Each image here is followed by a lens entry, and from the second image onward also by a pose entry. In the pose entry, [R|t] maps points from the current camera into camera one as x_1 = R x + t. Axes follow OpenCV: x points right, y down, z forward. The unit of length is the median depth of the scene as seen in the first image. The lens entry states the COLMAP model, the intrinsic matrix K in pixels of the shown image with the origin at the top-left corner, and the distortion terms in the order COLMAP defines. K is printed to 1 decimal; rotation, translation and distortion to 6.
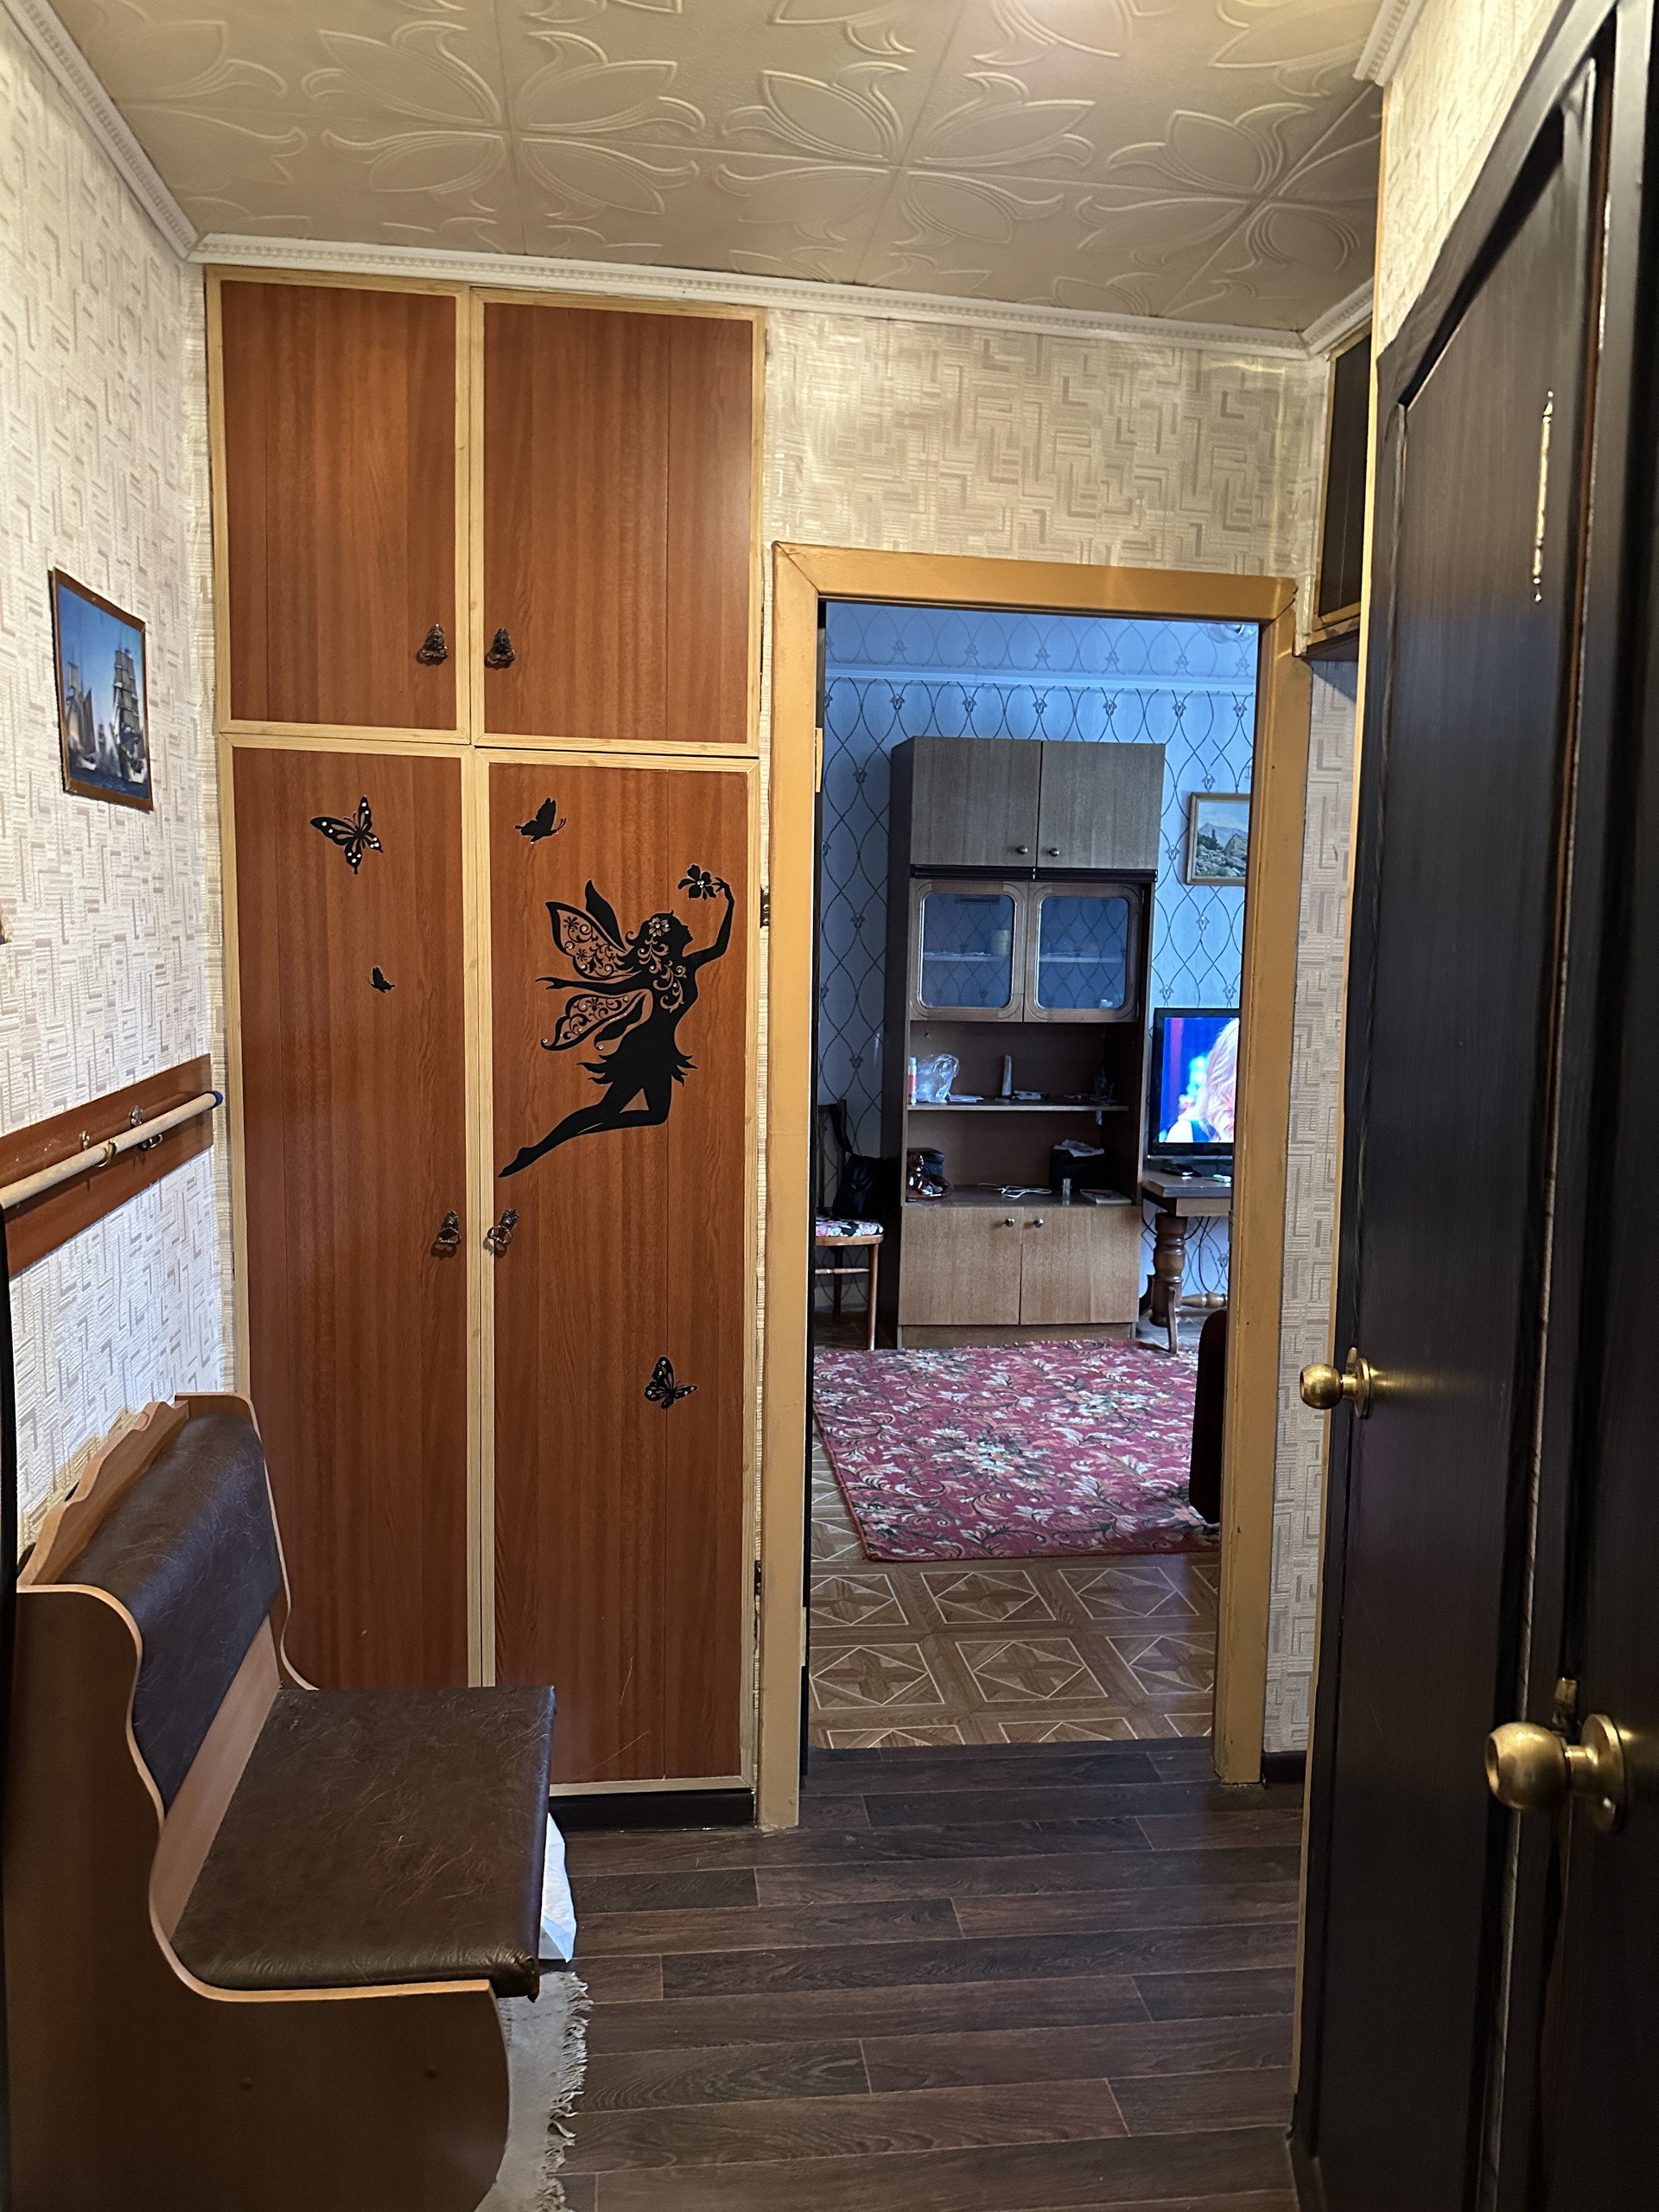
lens RADIAL K [[1597.1, 0, 804.0], [0, 1597.1, 1101.3], [0, 0, 1]] dist [0.076289, -0.103924]
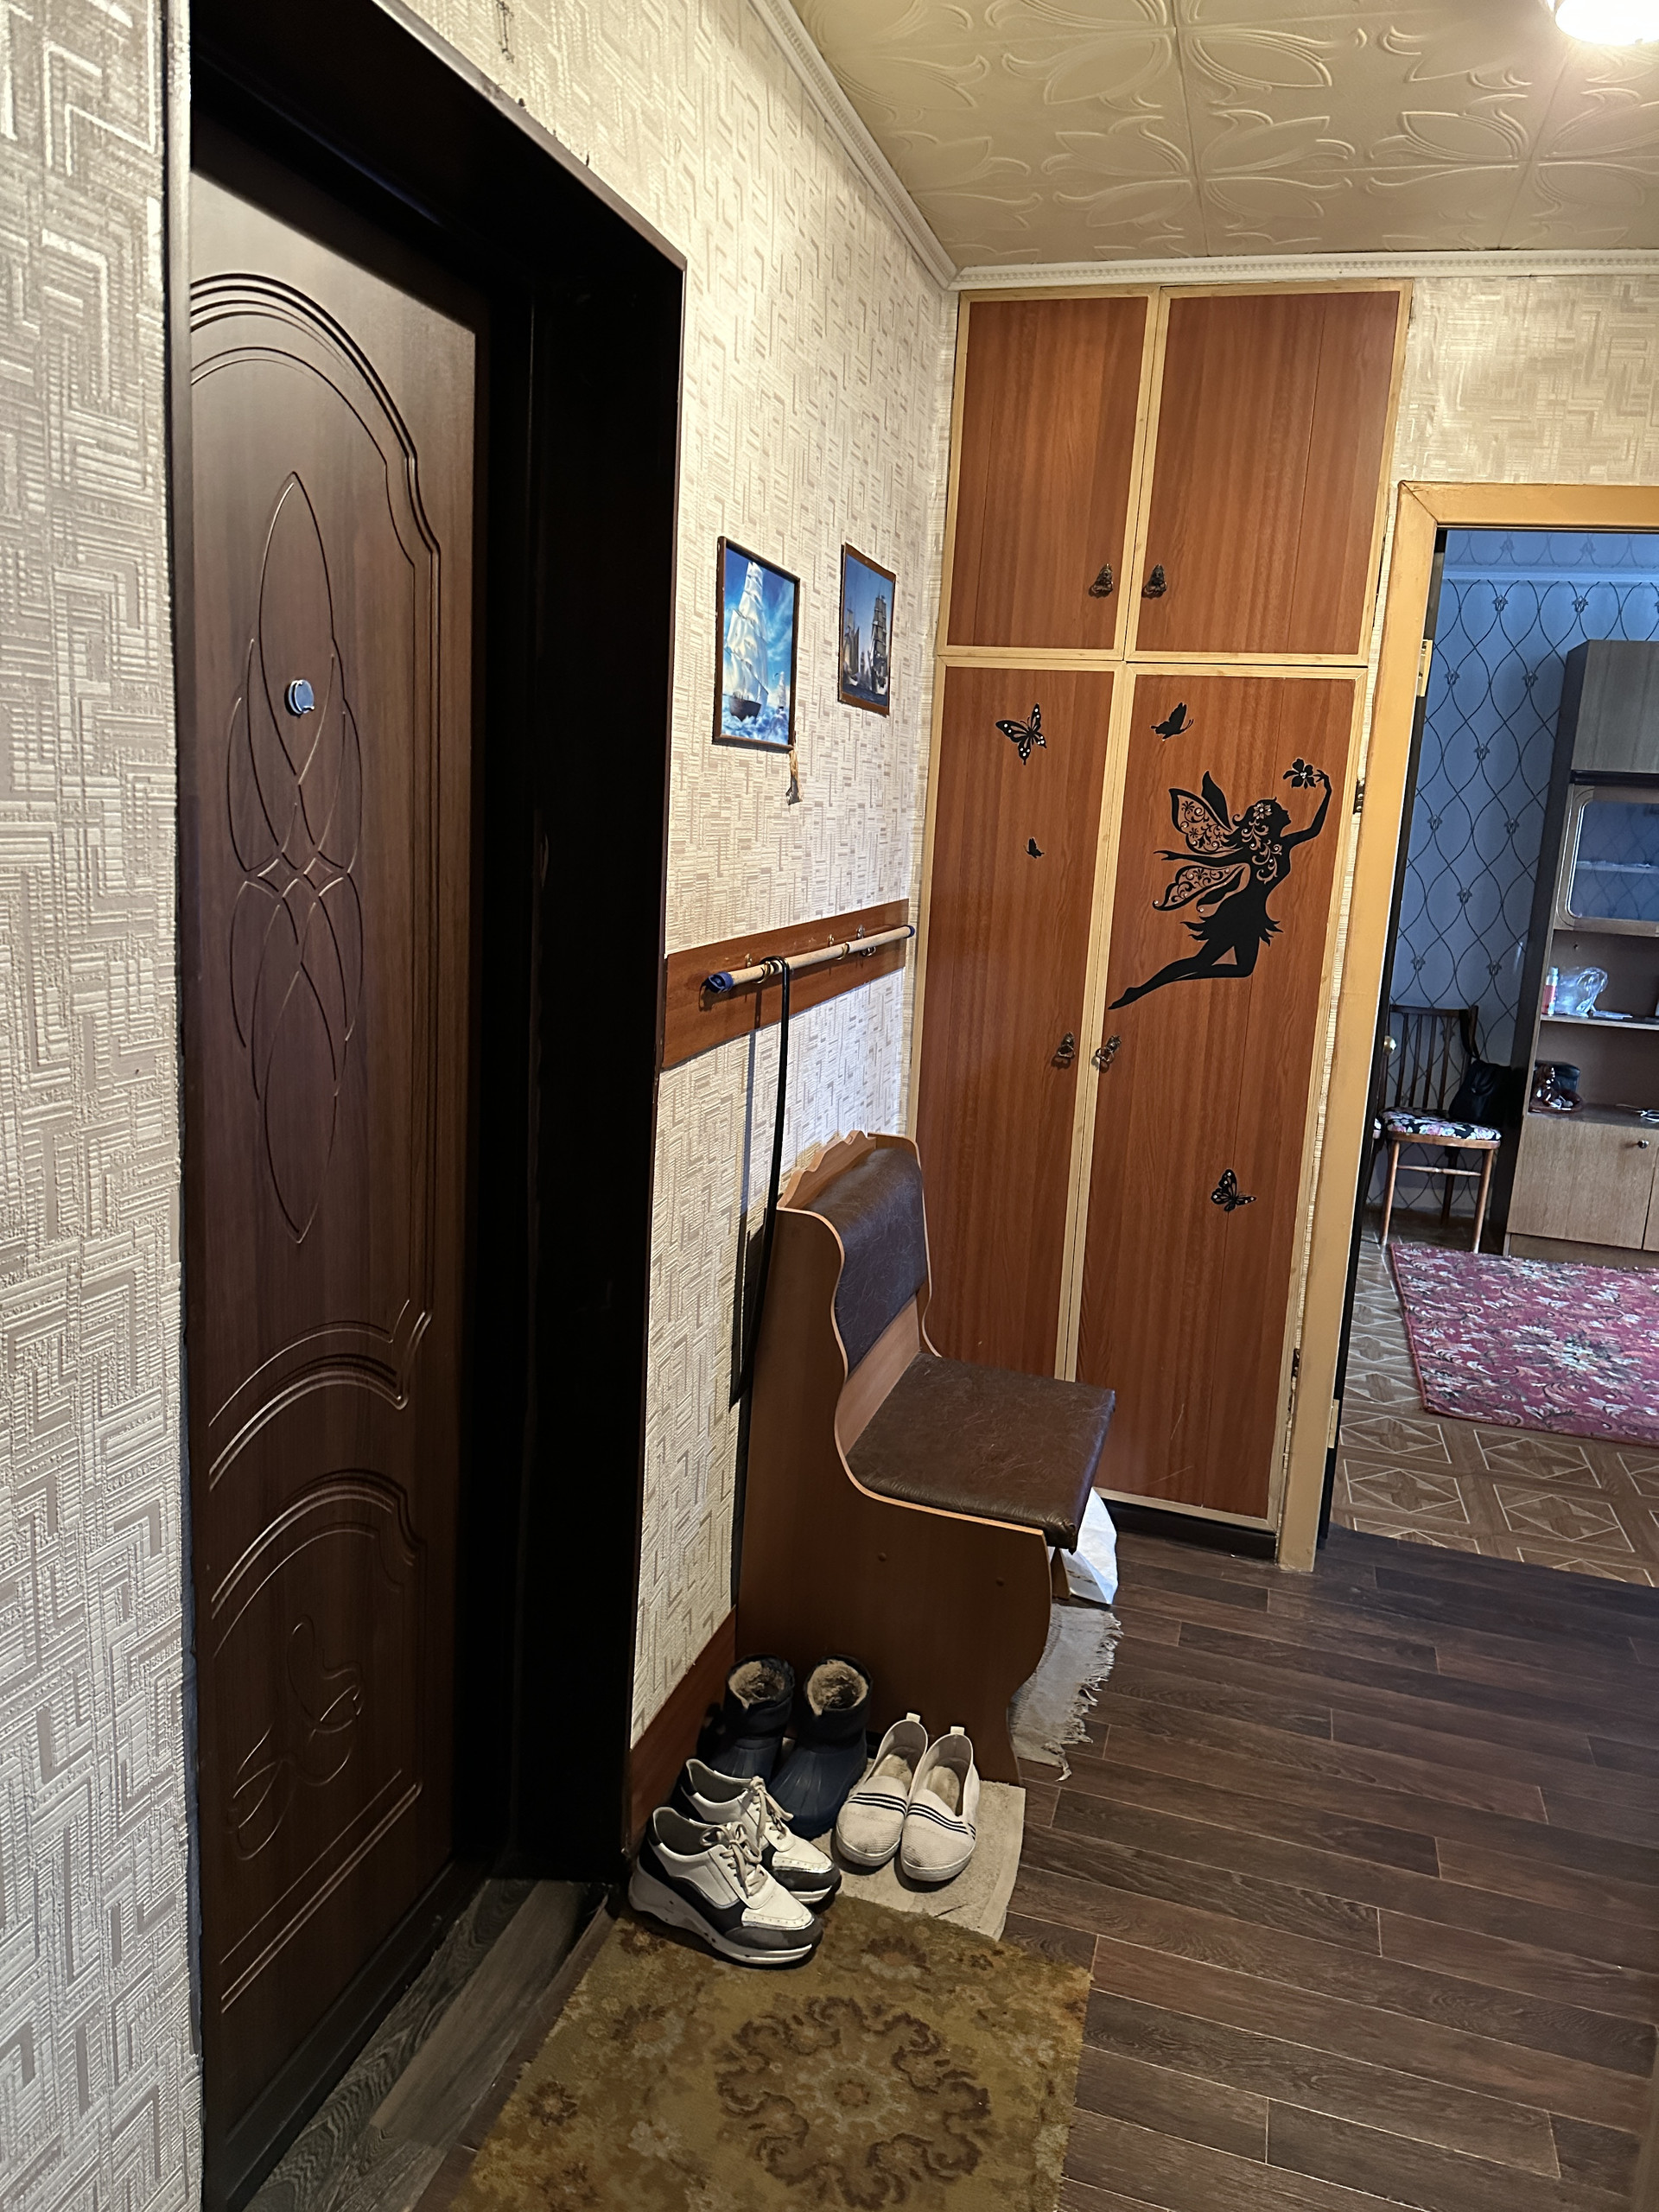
lens RADIAL K [[1597.1, 0, 808.5], [0, 1597.1, 1145.3], [0, 0, 1]] dist [0.076289, -0.103924]
pose [[0.918555, 0.110404, -0.379563, 0.085476], [-0.079249, 0.992144, 0.096801, 0.051456], [0.387268, -0.058837, 0.920088, -0.275738]]
